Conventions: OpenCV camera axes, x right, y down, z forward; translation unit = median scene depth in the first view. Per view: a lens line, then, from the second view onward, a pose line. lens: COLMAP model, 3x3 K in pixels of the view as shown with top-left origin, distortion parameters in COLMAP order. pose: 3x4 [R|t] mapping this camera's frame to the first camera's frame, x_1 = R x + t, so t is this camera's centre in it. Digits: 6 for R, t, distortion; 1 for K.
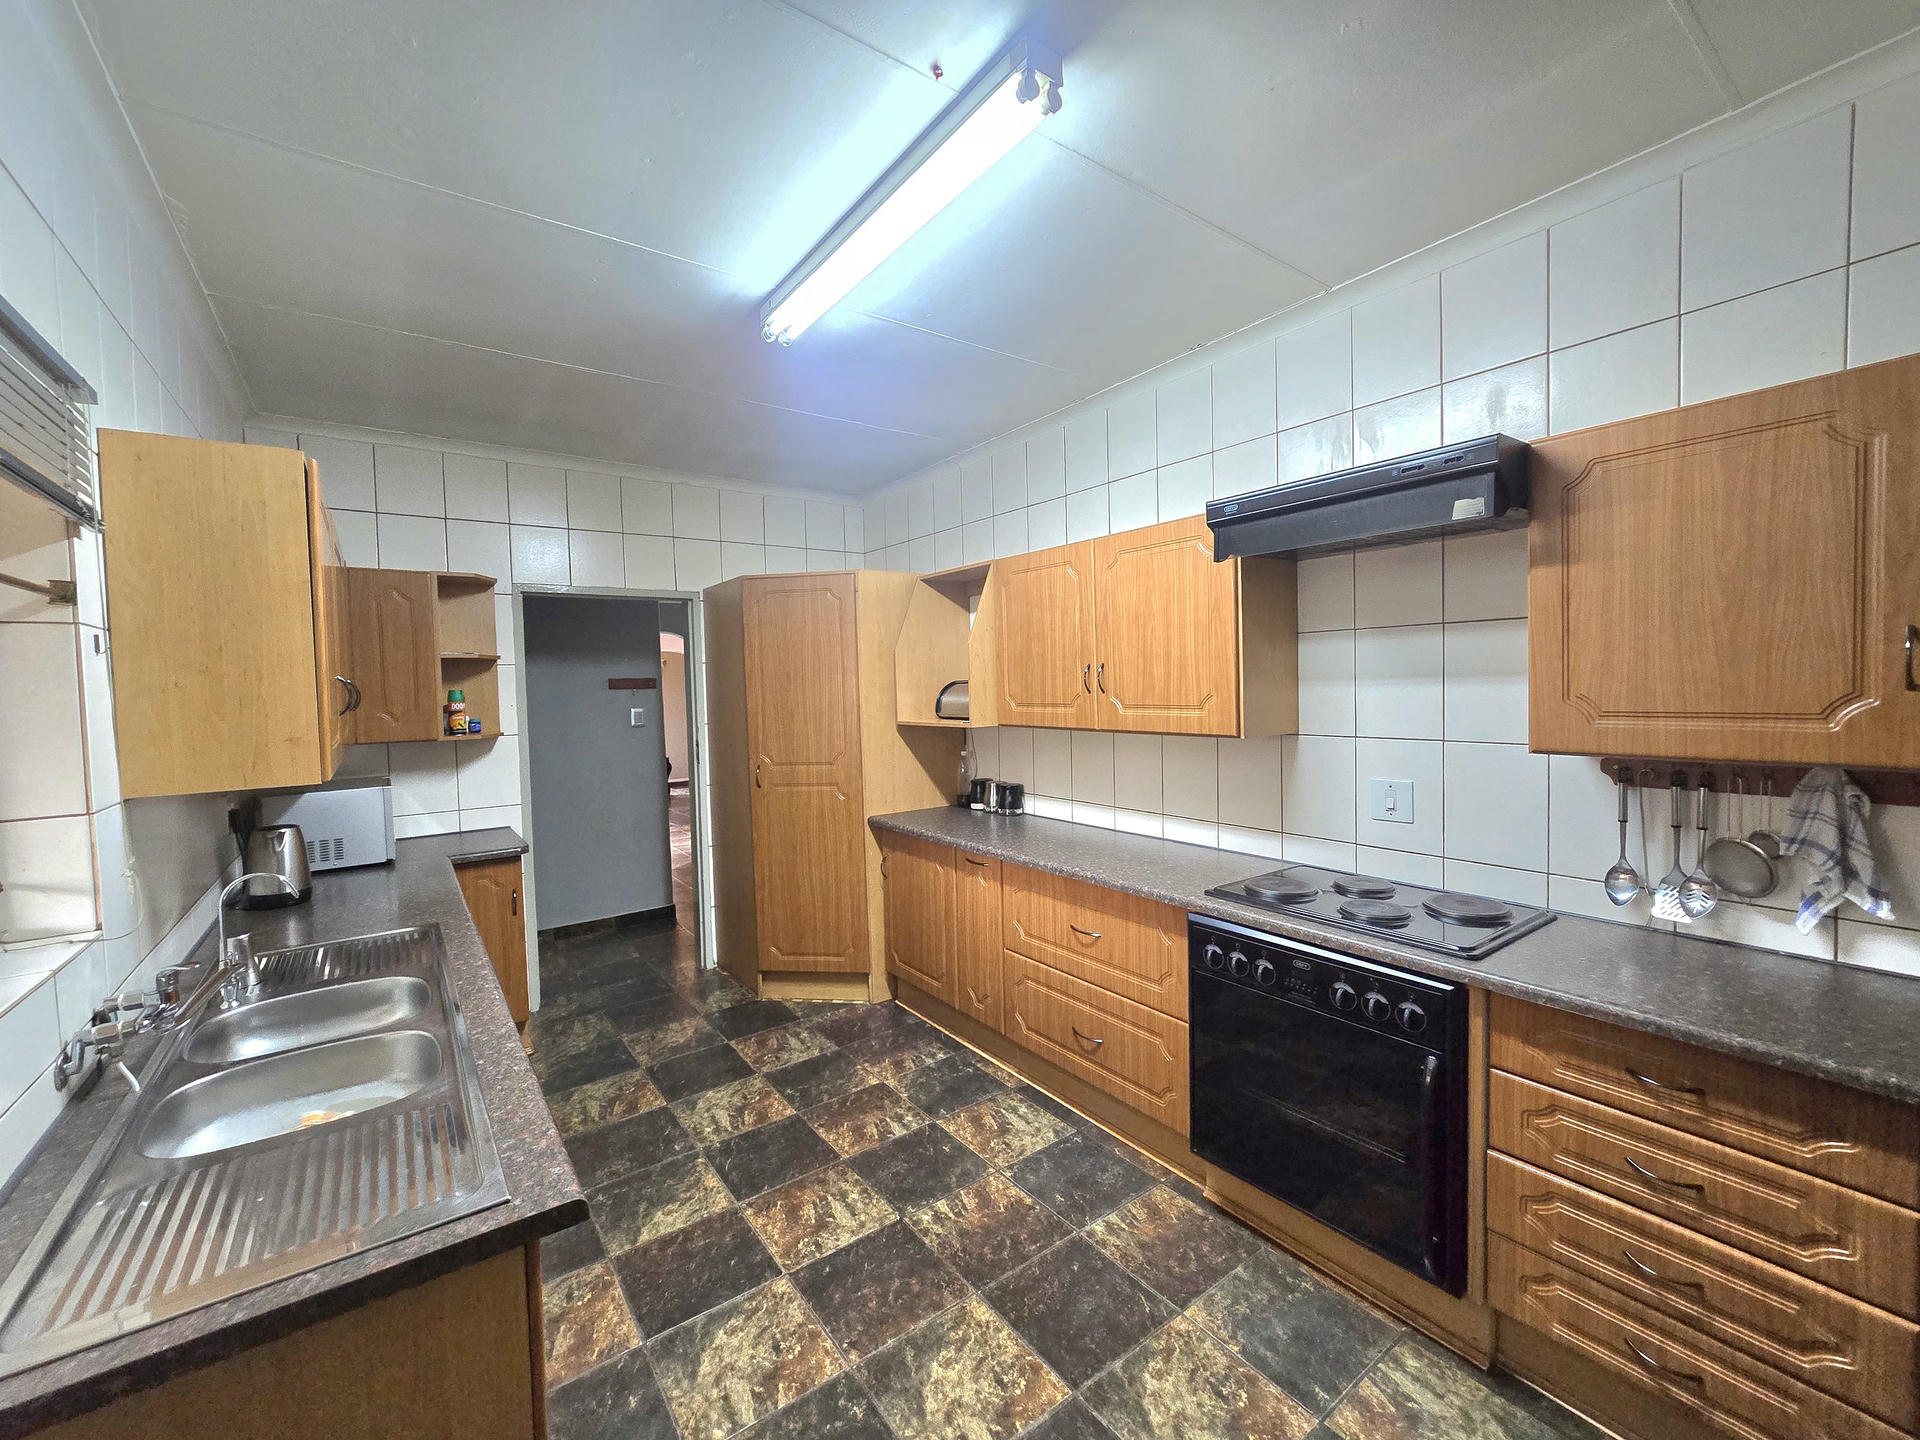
lens RADIAL K [[789.8, 0, 956.6], [0, 789.8, 716.4], [0, 0, 1]] dist [-0.000388, 0.000091]
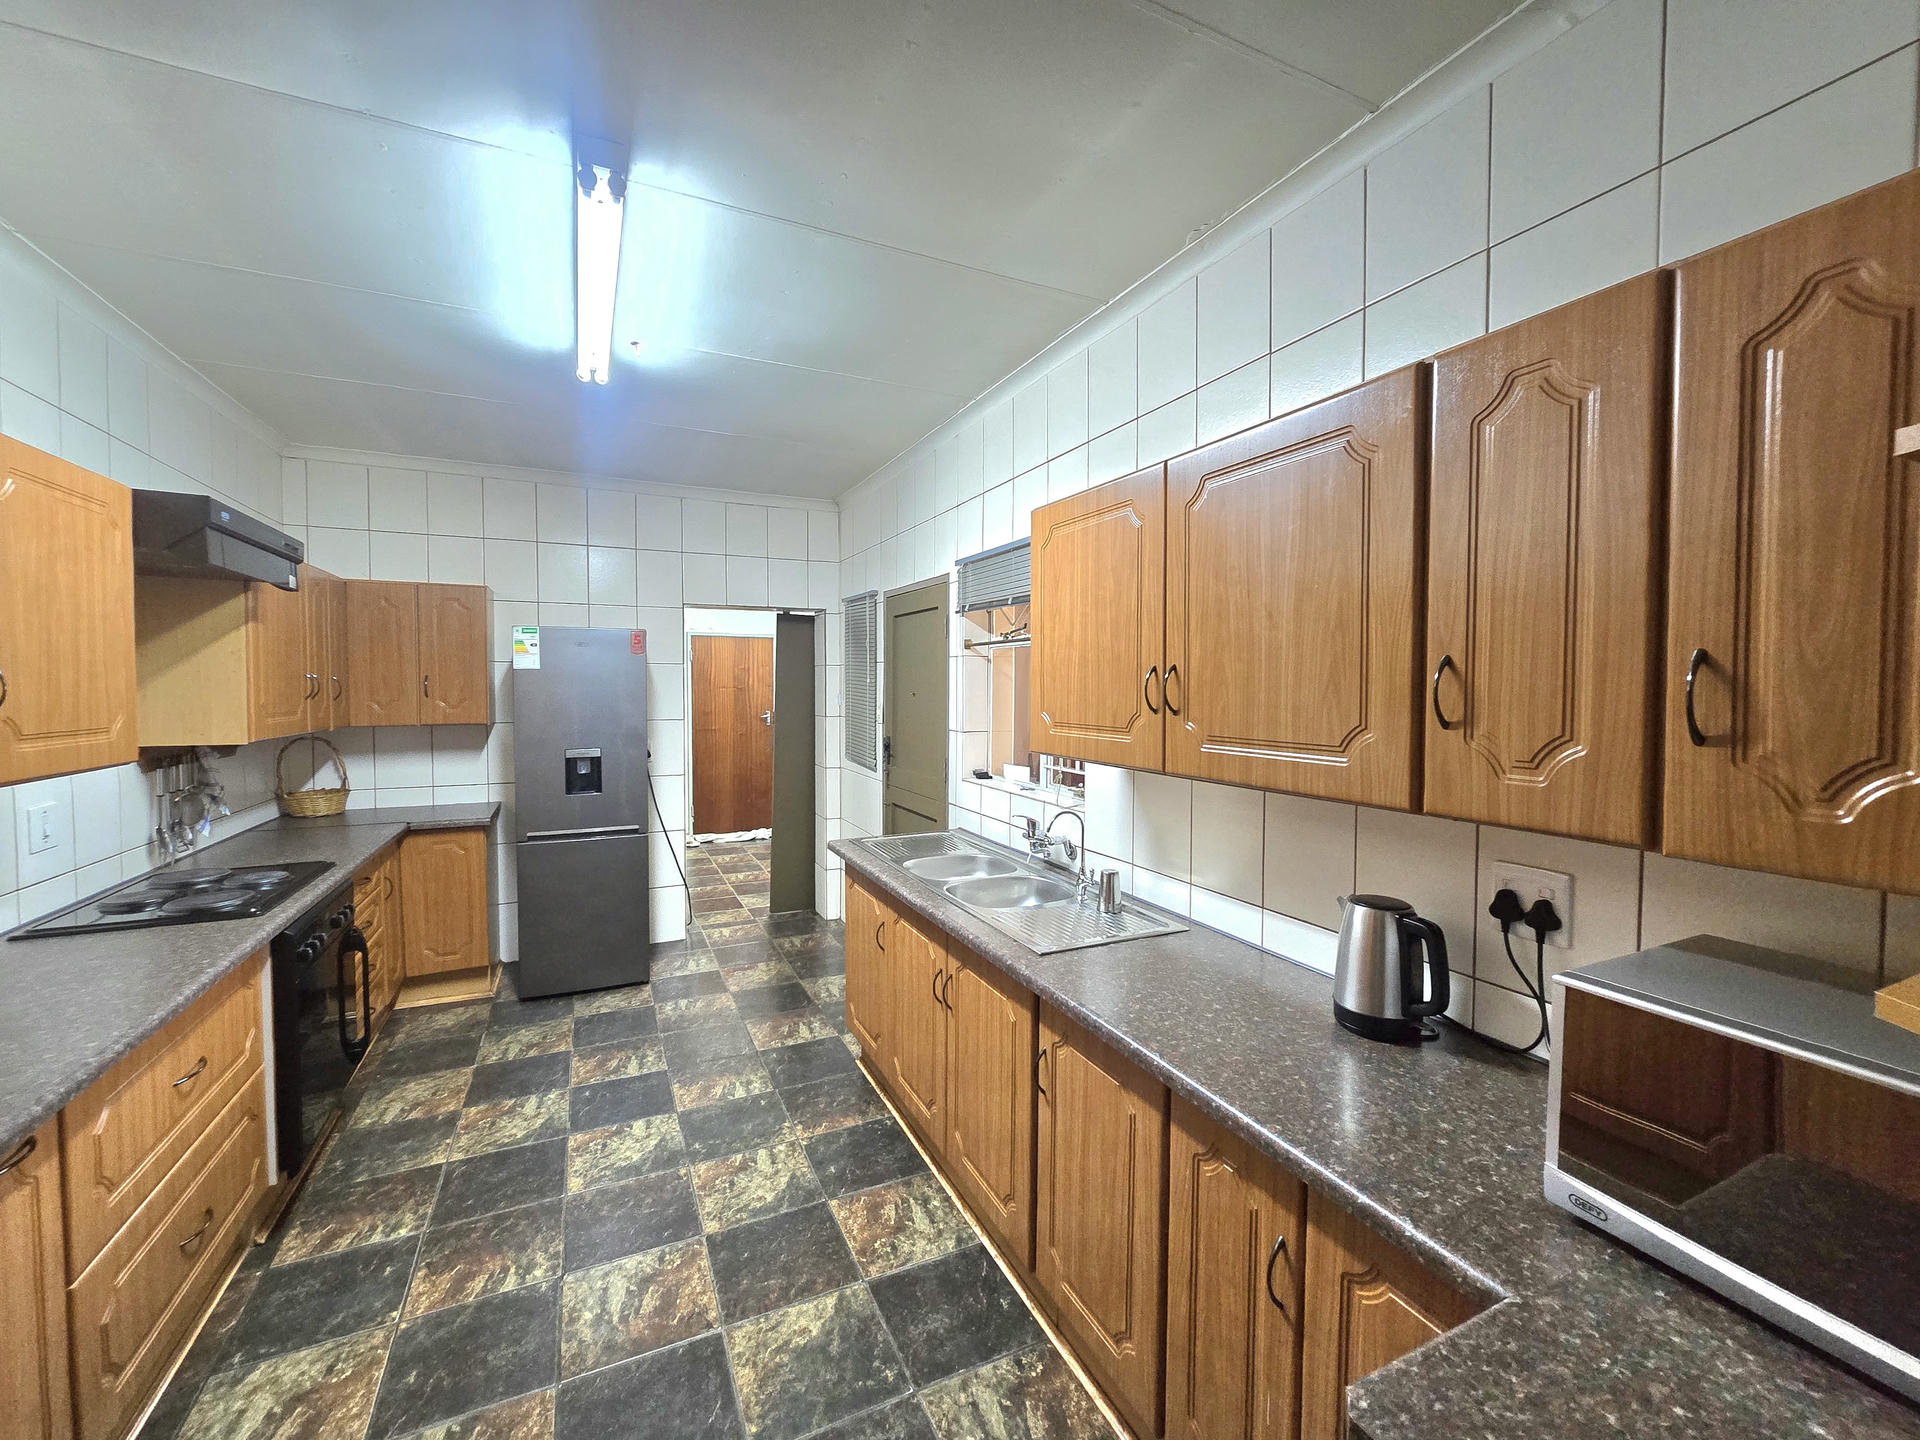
lens RADIAL K [[789.8, 0, 963.0], [0, 789.8, 714.3], [0, 0, 1]] dist [-0.000388, 0.000091]
pose [[-0.983546, 0.017132, 0.179841, -0.726332], [0.030511, 0.996946, 0.071889, -0.064841], [-0.178060, 0.076193, -0.981065, 1.828753]]
